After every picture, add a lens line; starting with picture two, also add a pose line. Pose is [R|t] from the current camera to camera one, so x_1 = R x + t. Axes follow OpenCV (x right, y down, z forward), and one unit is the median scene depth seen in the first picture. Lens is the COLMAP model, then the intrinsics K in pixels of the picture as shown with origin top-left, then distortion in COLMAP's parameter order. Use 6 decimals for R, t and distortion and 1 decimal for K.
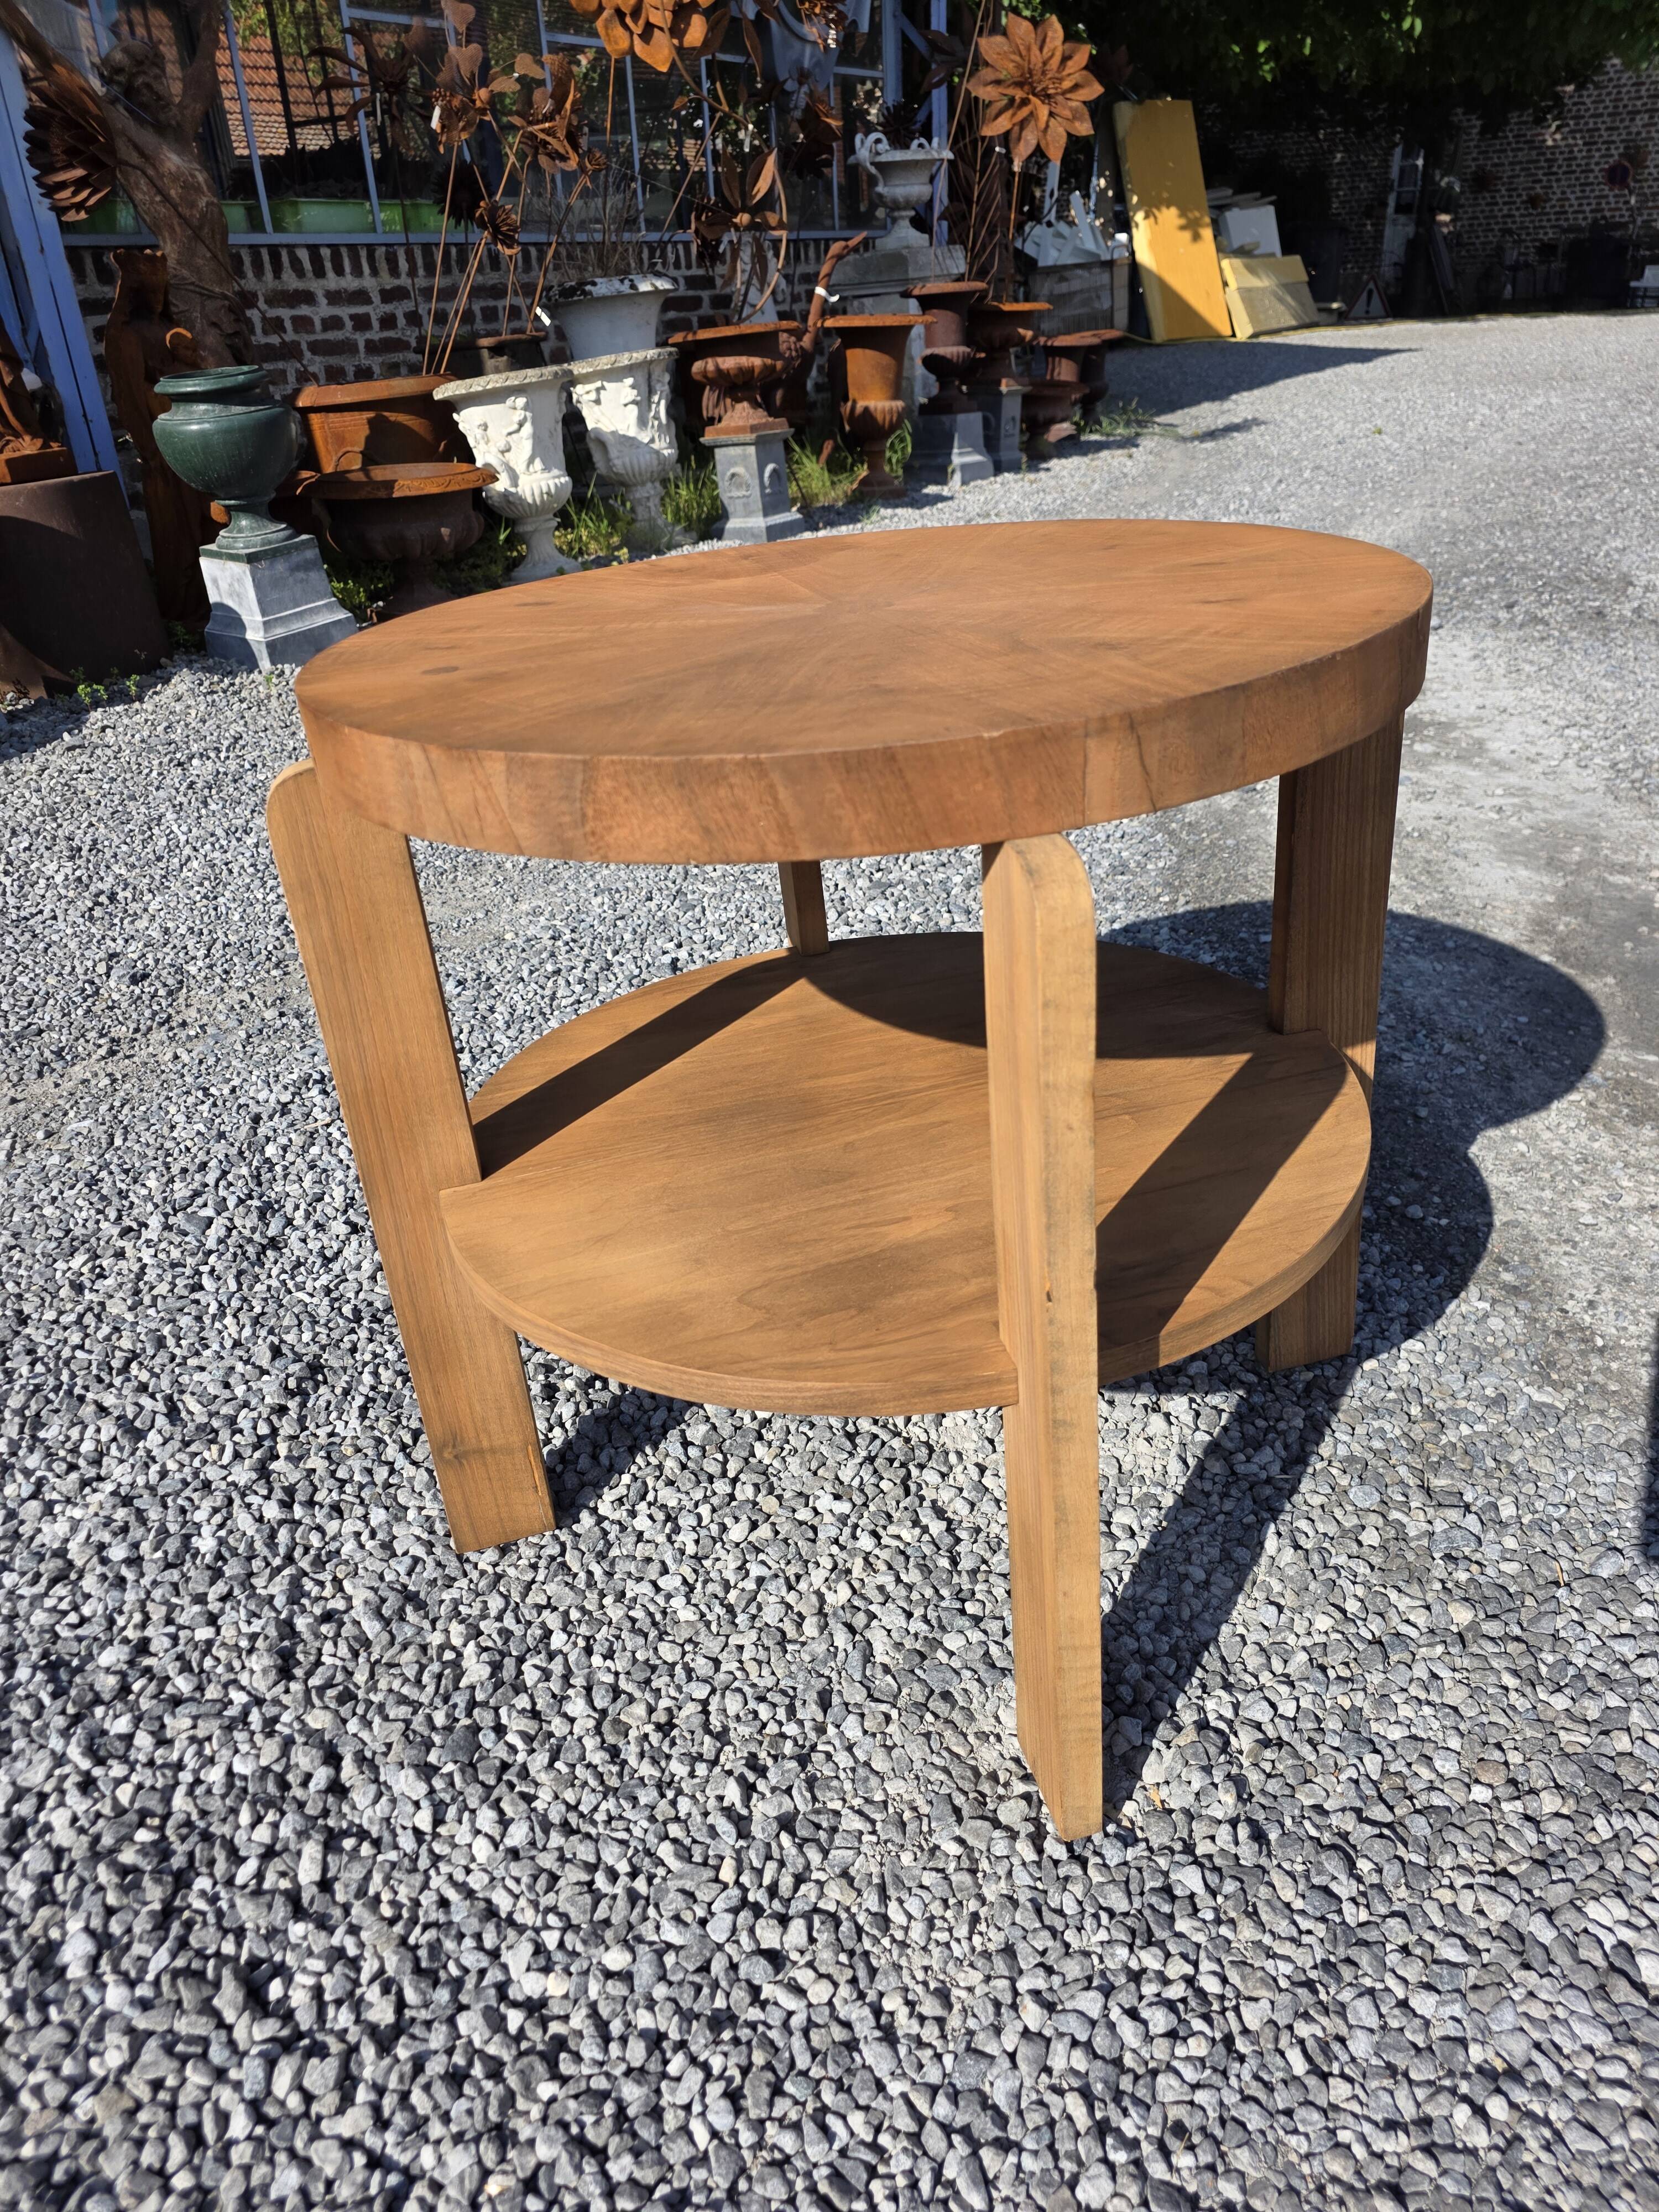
lens RADIAL K [[1490.9, 0, 863.8], [0, 1490.9, 1106.0], [0, 0, 1]] dist [0.017955, -0.014567]
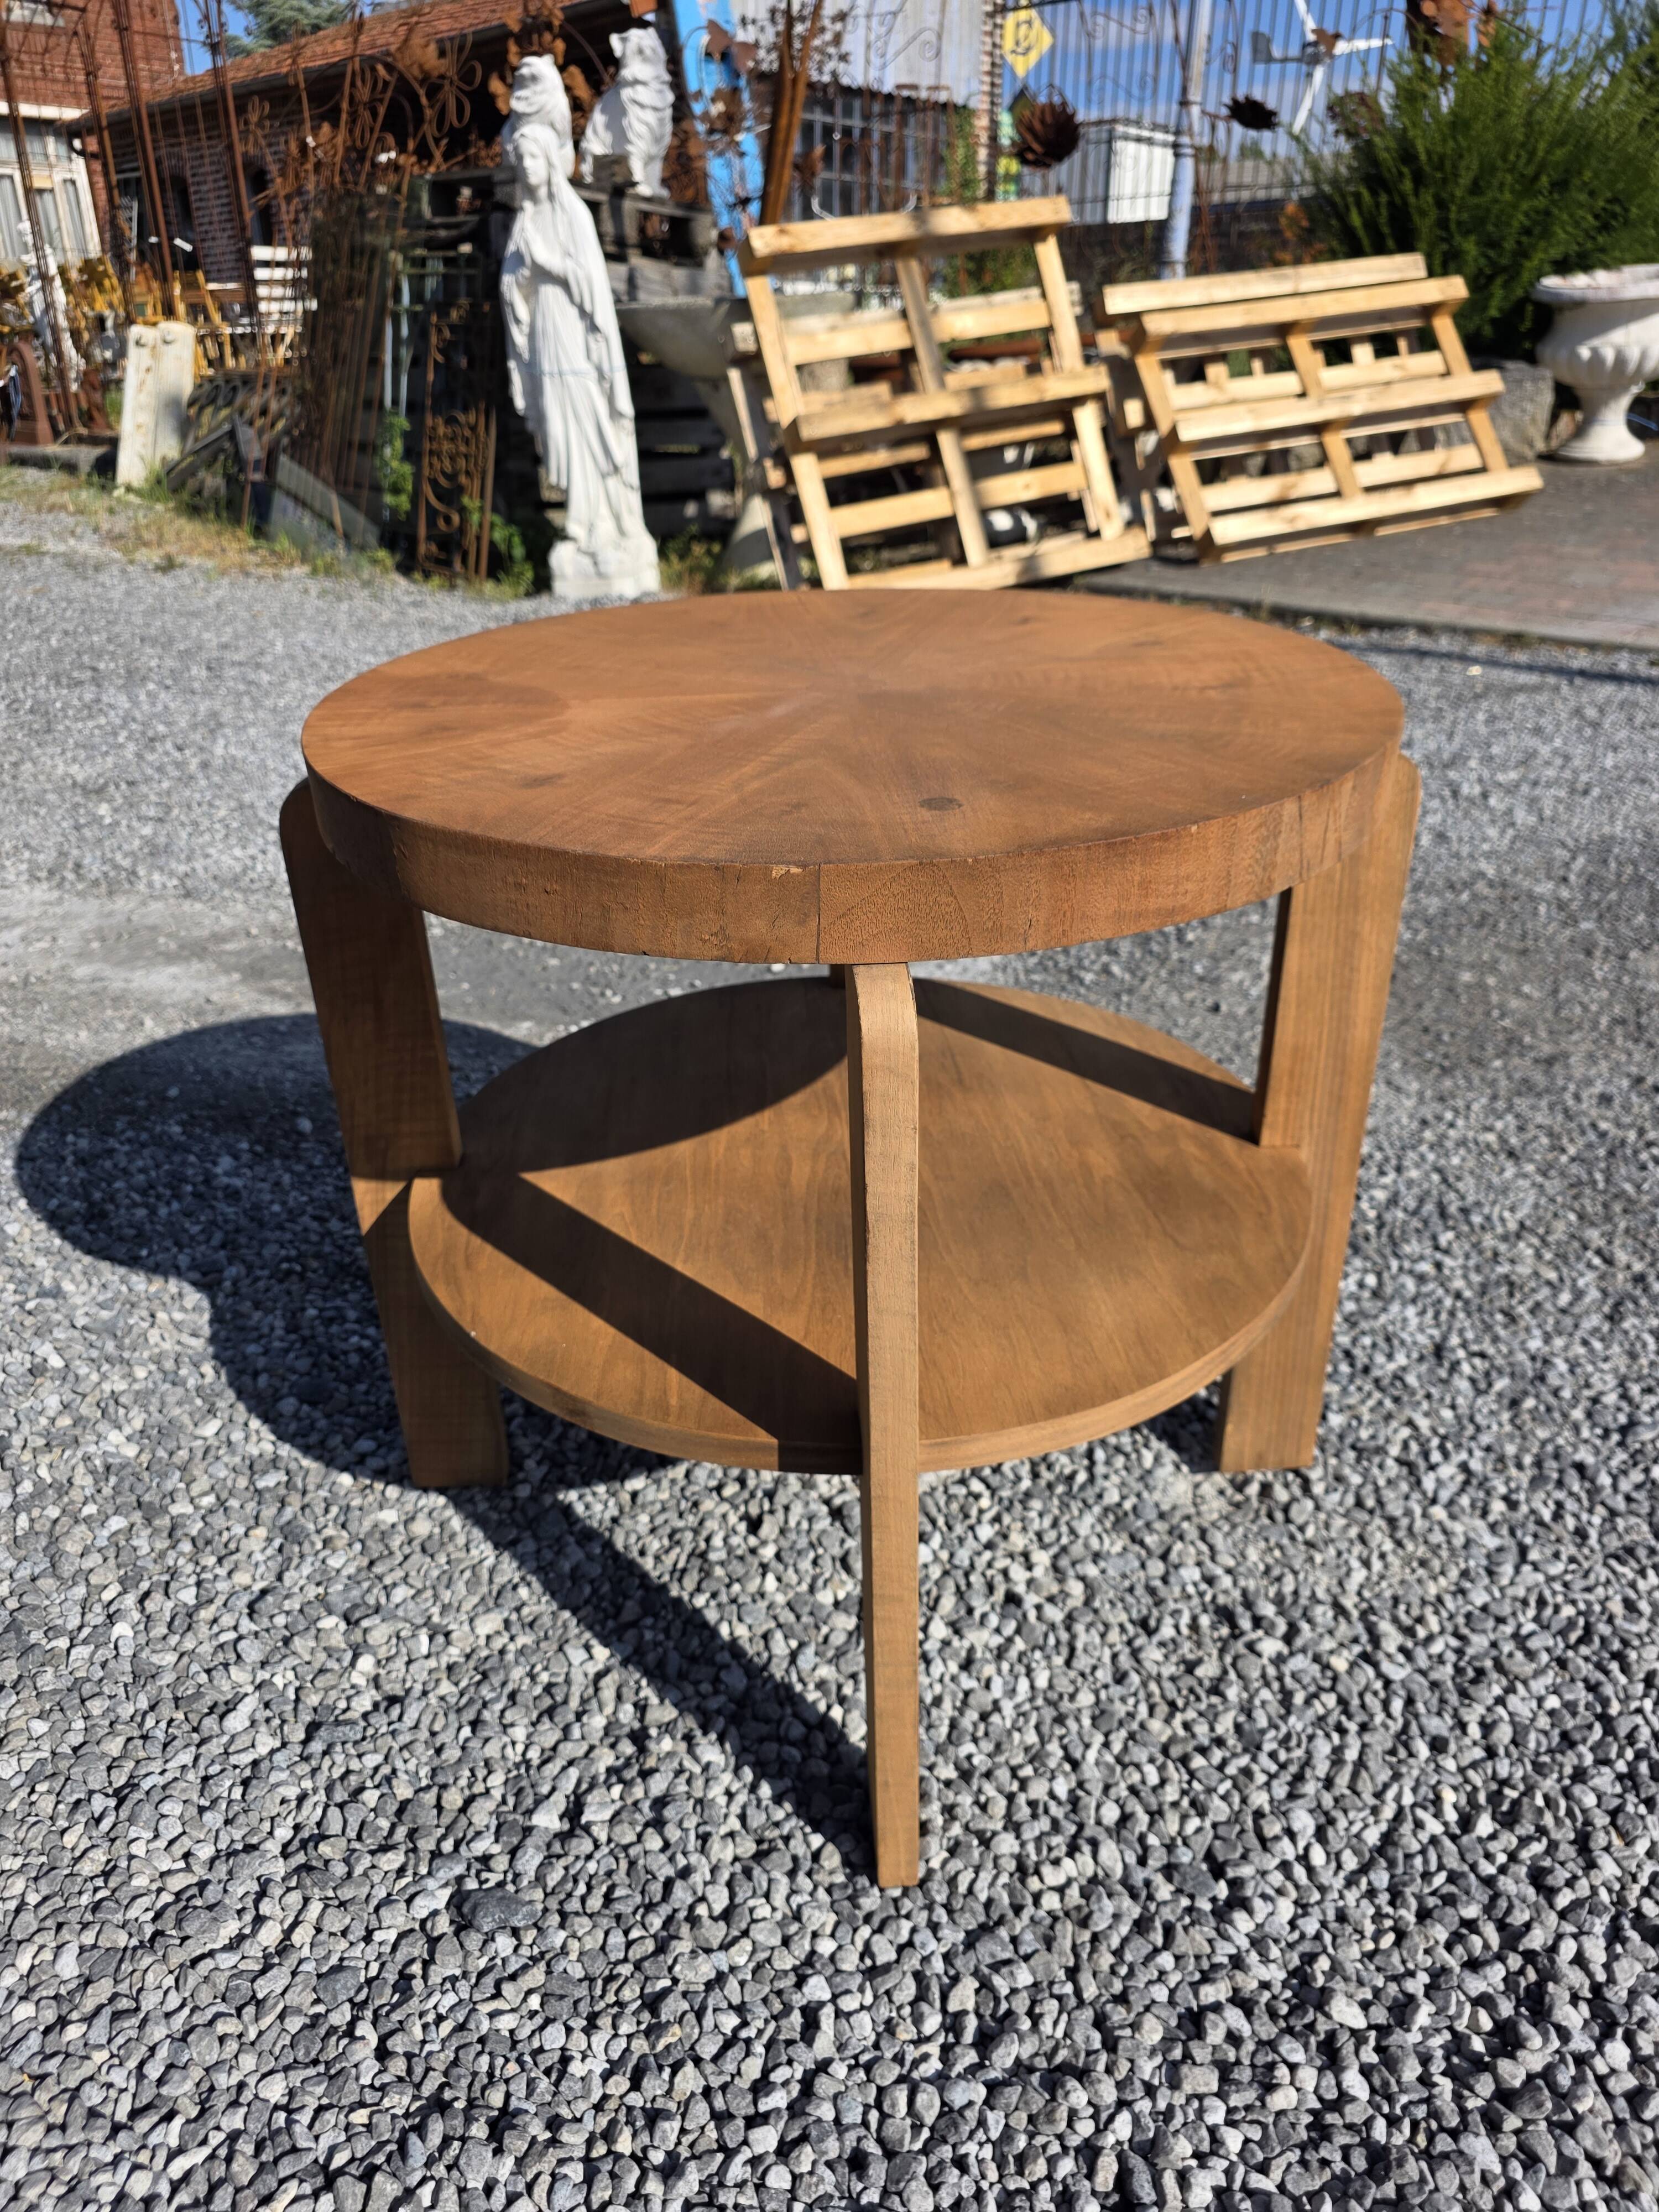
lens RADIAL K [[1490.9, 0, 820.0], [0, 1490.9, 1125.2], [0, 0, 1]] dist [0.017955, -0.014567]
pose [[0.210582, -0.413481, 0.885826, -0.902622], [0.468065, 0.838172, 0.279967, -0.324929], [-0.858237, 0.355669, 0.370040, 0.643370]]
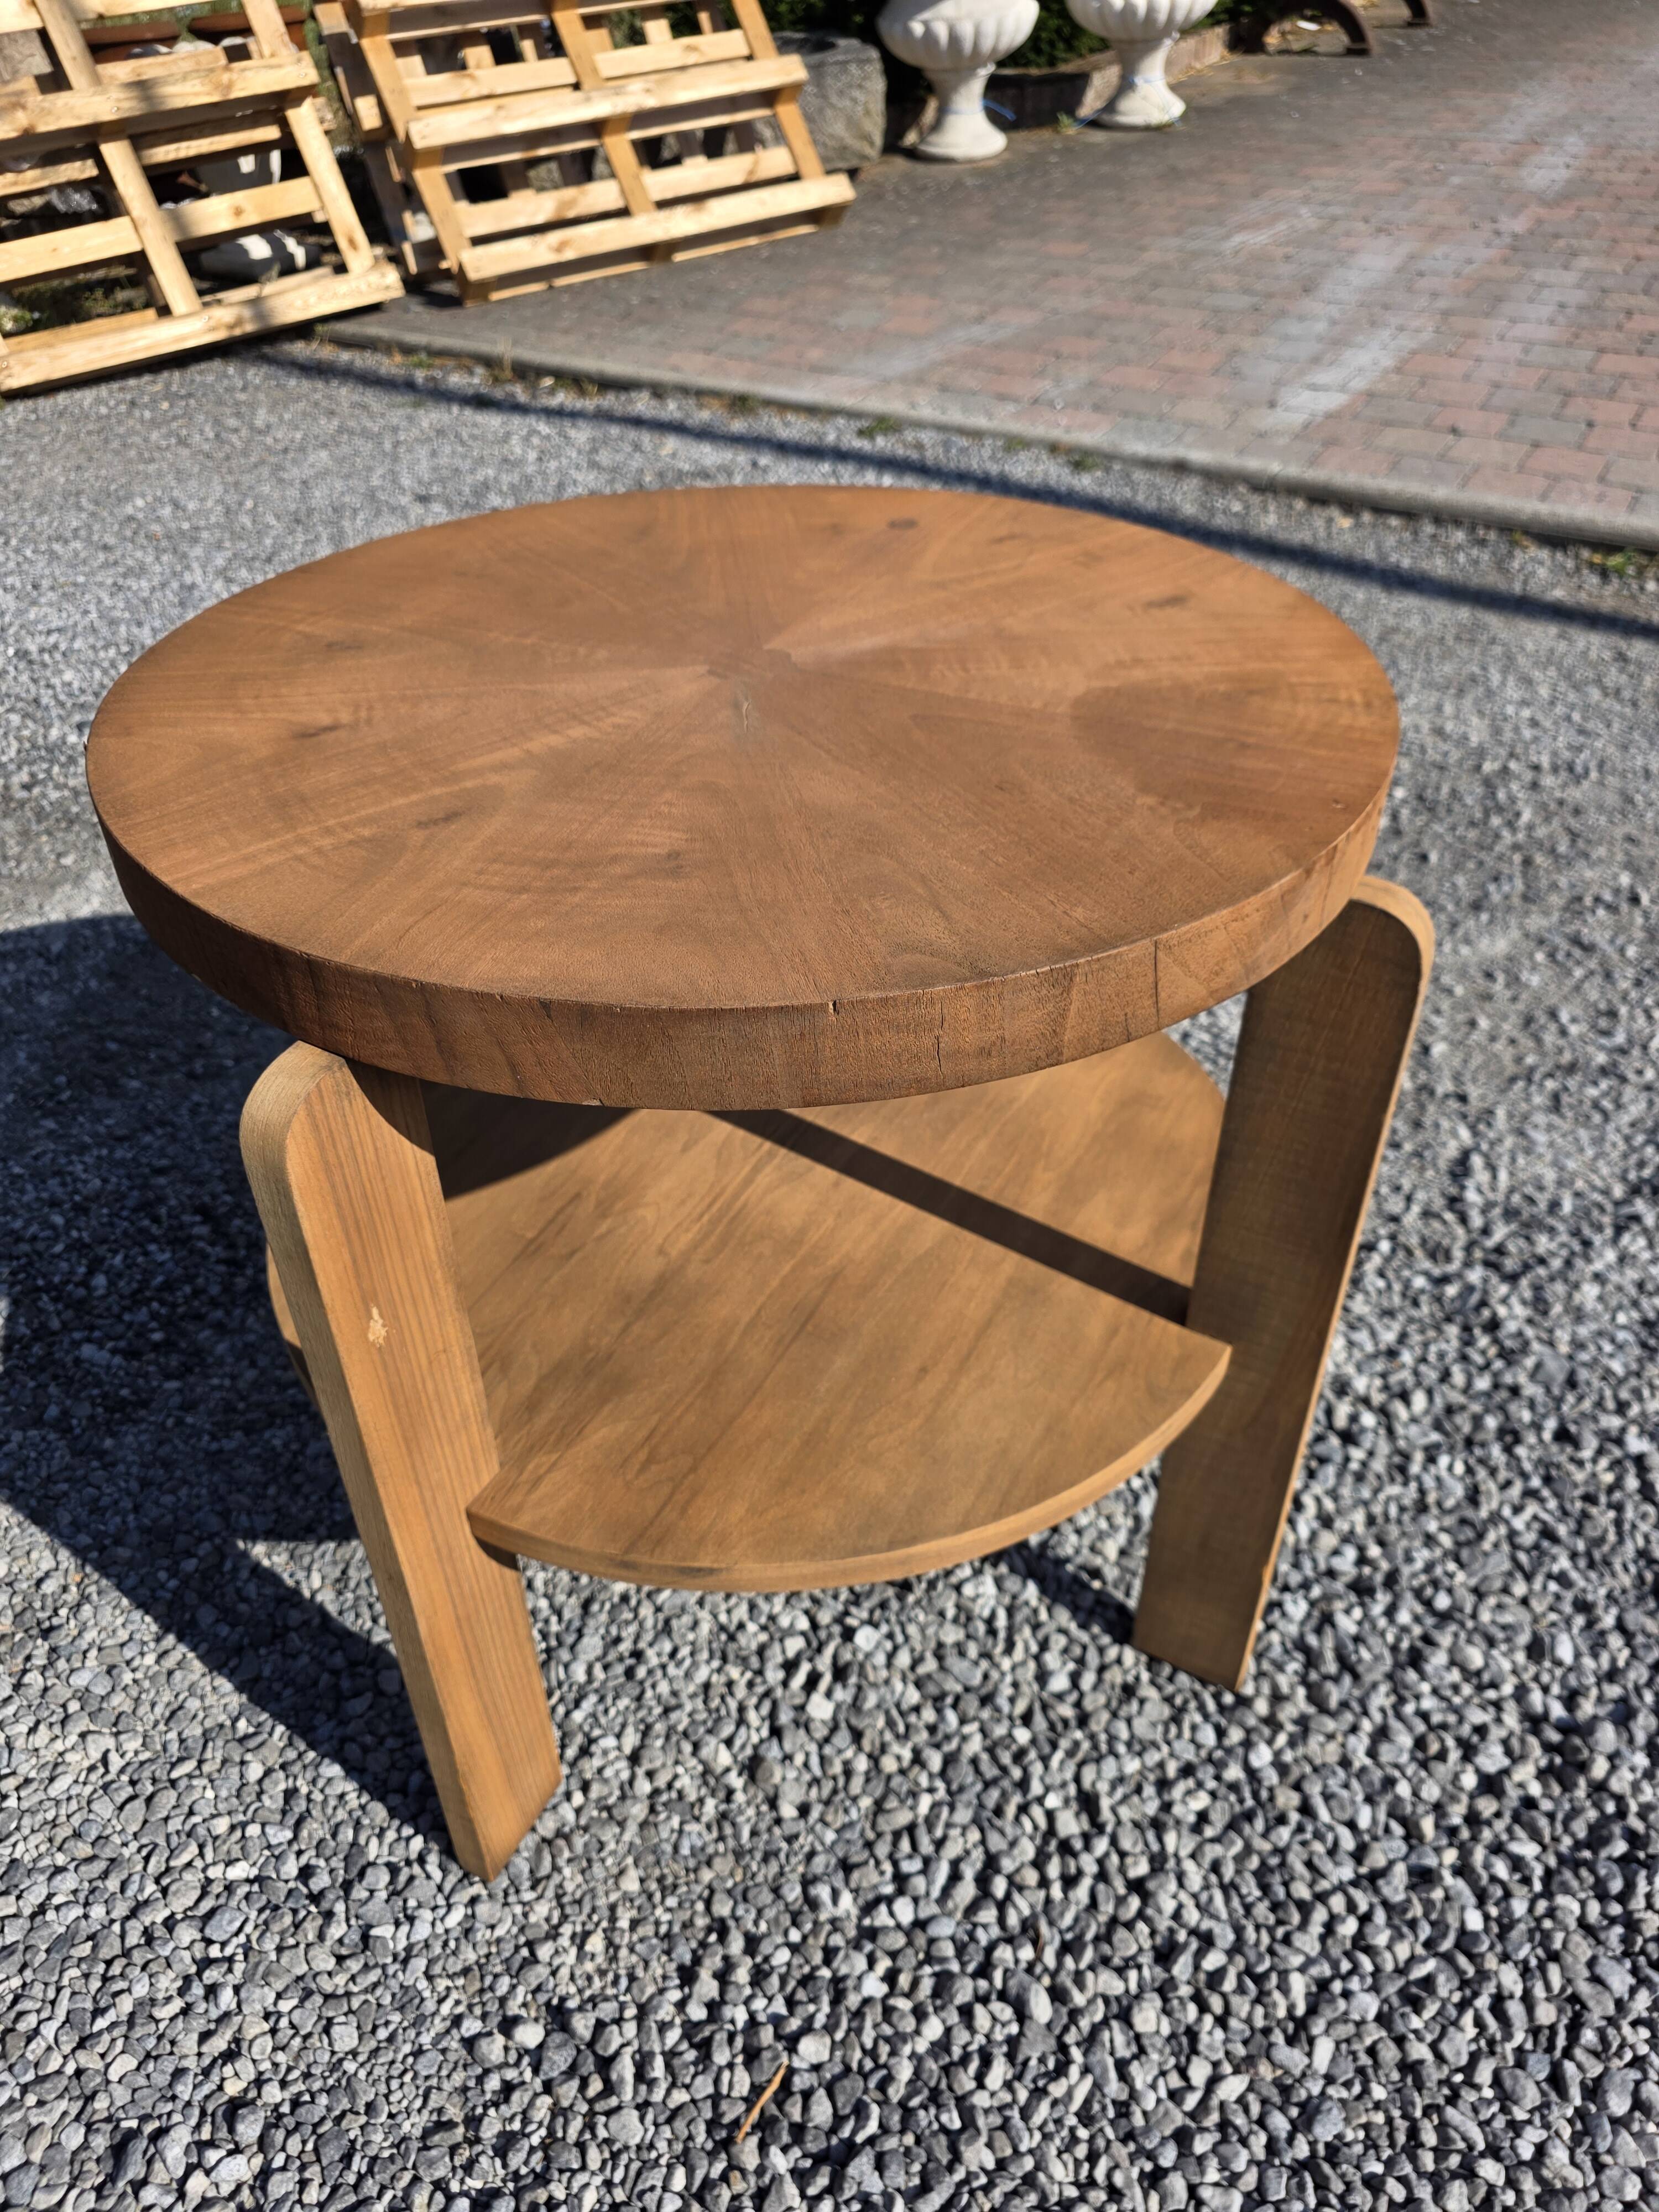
lens RADIAL K [[1490.9, 0, 831.0], [0, 1490.9, 1140.8], [0, 0, 1]] dist [0.017955, -0.014567]
pose [[0.001378, -0.583354, 0.812217, -0.373633], [0.481548, 0.712231, 0.510724, 0.129472], [-0.876419, 0.390417, 0.281894, -0.507480]]
